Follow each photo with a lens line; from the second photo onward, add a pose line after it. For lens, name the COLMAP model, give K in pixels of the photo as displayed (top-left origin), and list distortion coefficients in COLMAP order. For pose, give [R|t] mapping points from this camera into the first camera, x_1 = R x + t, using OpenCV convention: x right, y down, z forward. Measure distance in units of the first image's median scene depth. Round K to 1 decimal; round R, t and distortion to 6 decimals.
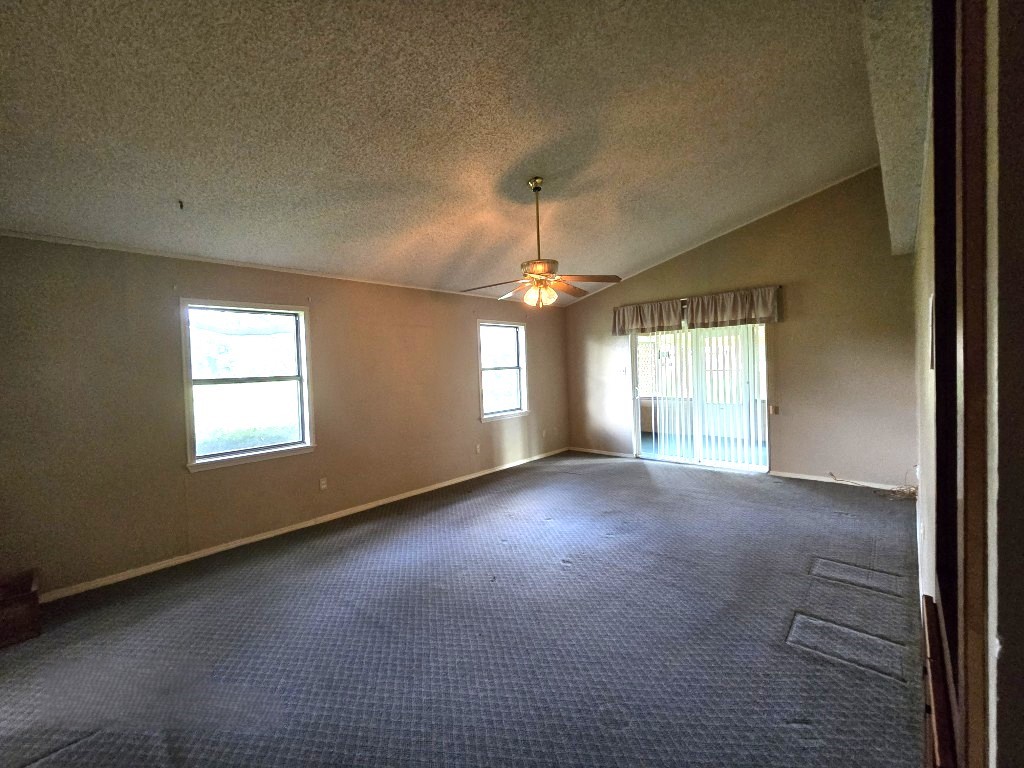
lens RADIAL K [[421.6, 0, 504.7], [0, 421.6, 381.0], [0, 0, 1]] dist [-0.001799, -0.000580]
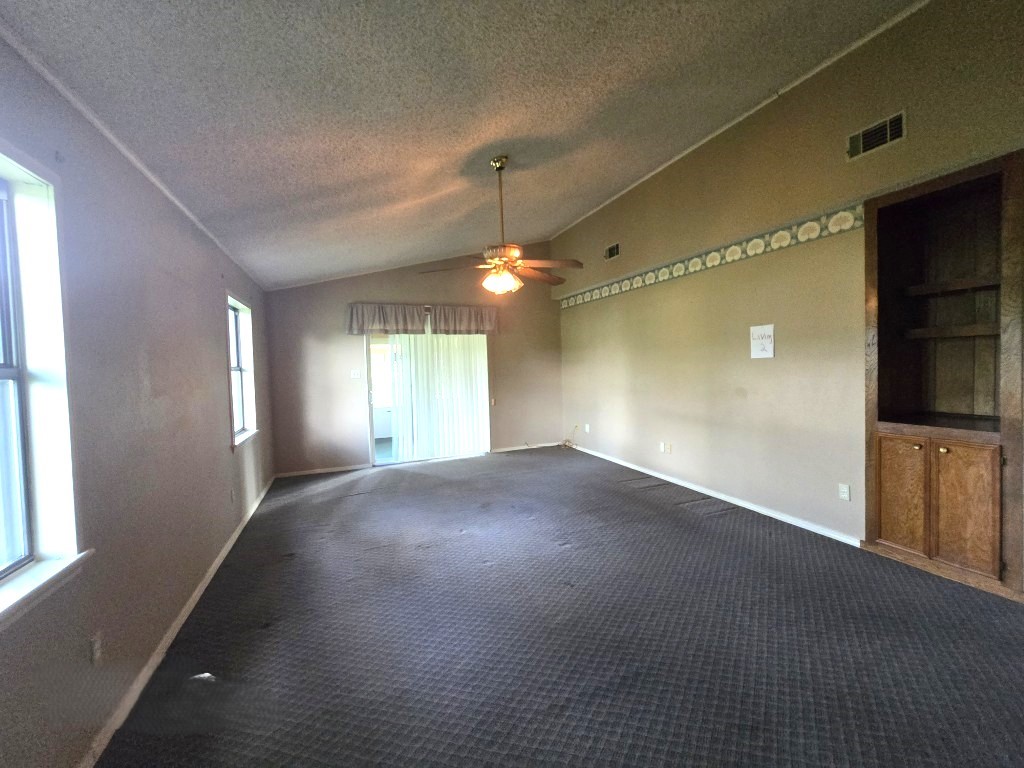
lens RADIAL K [[421.6, 0, 507.1], [0, 421.6, 380.7], [0, 0, 1]] dist [-0.001799, -0.000580]
pose [[0.418188, -0.009541, 0.908310, -0.524871], [0.044981, 0.998936, -0.010216, 0.018610], [-0.907246, 0.045129, 0.418172, 0.416390]]
